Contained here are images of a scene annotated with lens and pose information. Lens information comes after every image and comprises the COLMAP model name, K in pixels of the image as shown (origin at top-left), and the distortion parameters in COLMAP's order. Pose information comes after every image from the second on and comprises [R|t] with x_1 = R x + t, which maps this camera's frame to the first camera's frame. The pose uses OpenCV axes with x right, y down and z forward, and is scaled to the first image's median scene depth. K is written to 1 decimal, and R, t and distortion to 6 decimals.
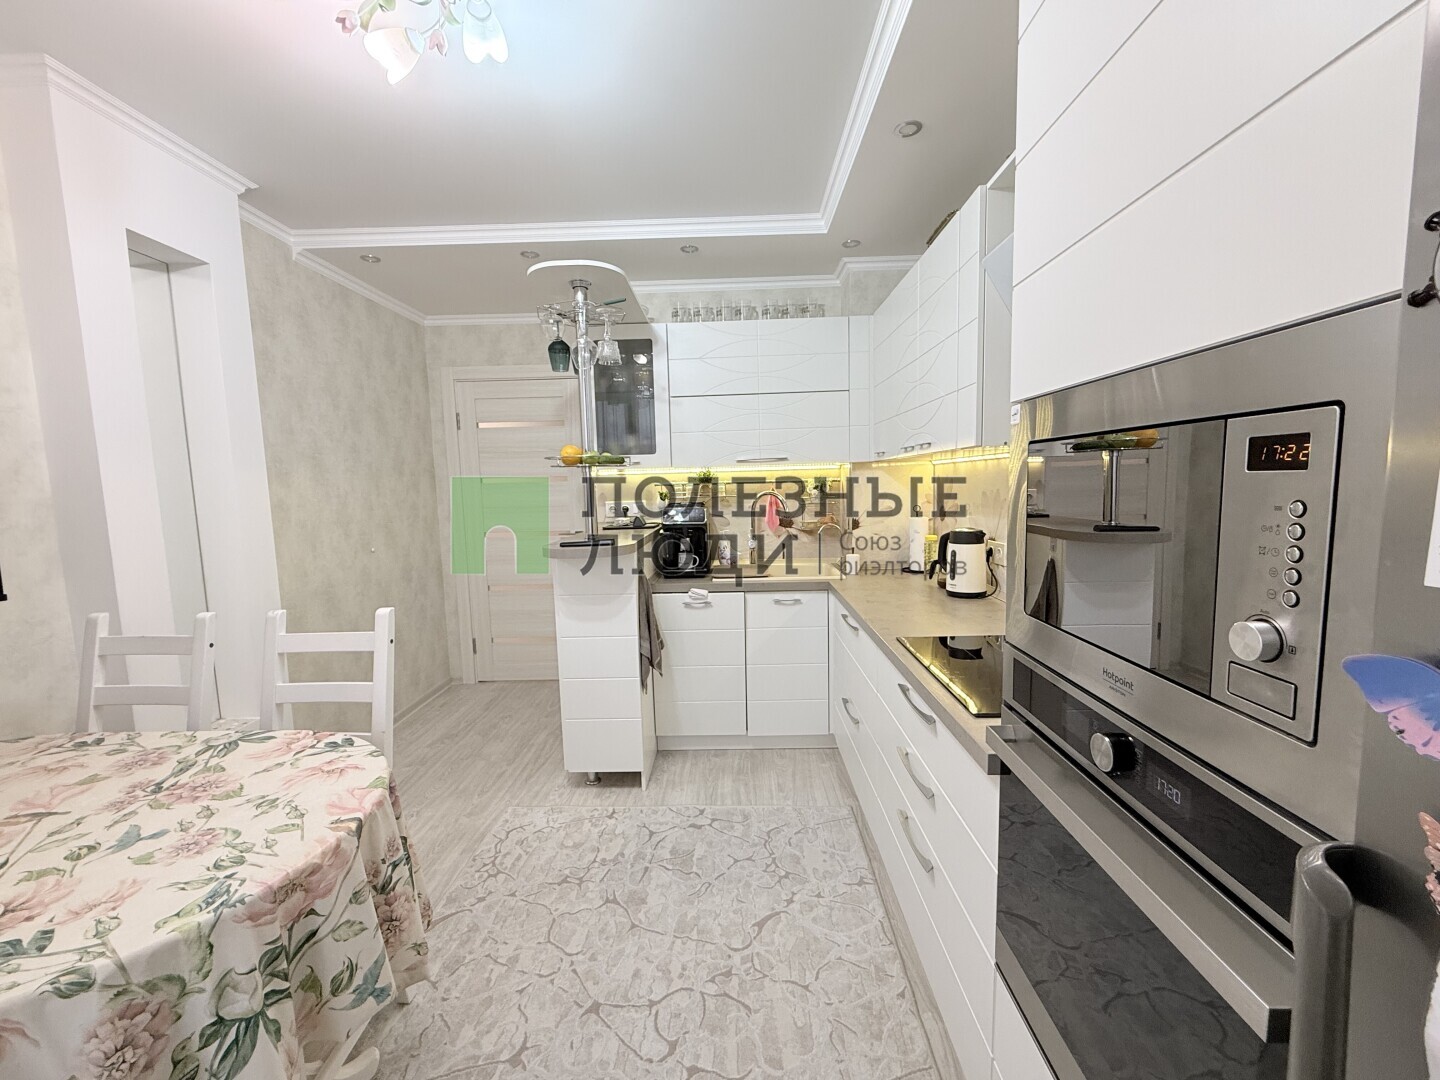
lens RADIAL K [[585.1, 0, 721.3], [0, 585.1, 542.9], [0, 0, 1]] dist [-0.000700, -0.000108]
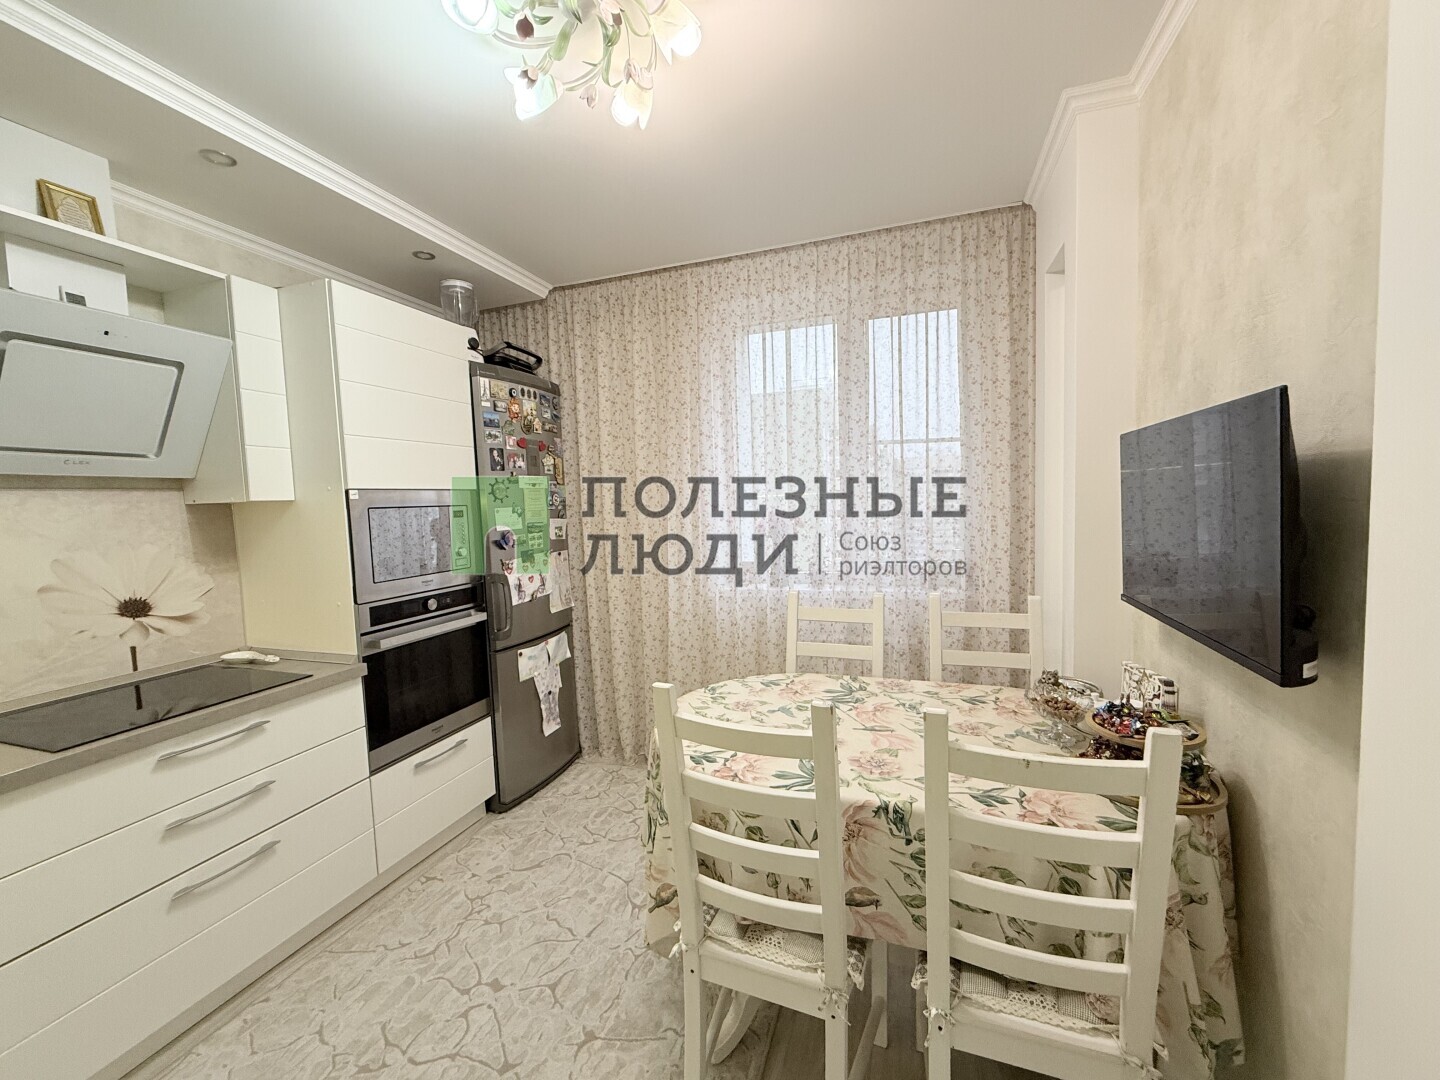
lens RADIAL K [[585.1, 0, 721.3], [0, 585.1, 542.9], [0, 0, 1]] dist [-0.000700, -0.000108]
pose [[-0.952151, 0.033952, 0.303736, -0.991807], [0.088161, 0.982078, 0.166587, -0.199905], [-0.292637, 0.185393, -0.938079, 1.857546]]
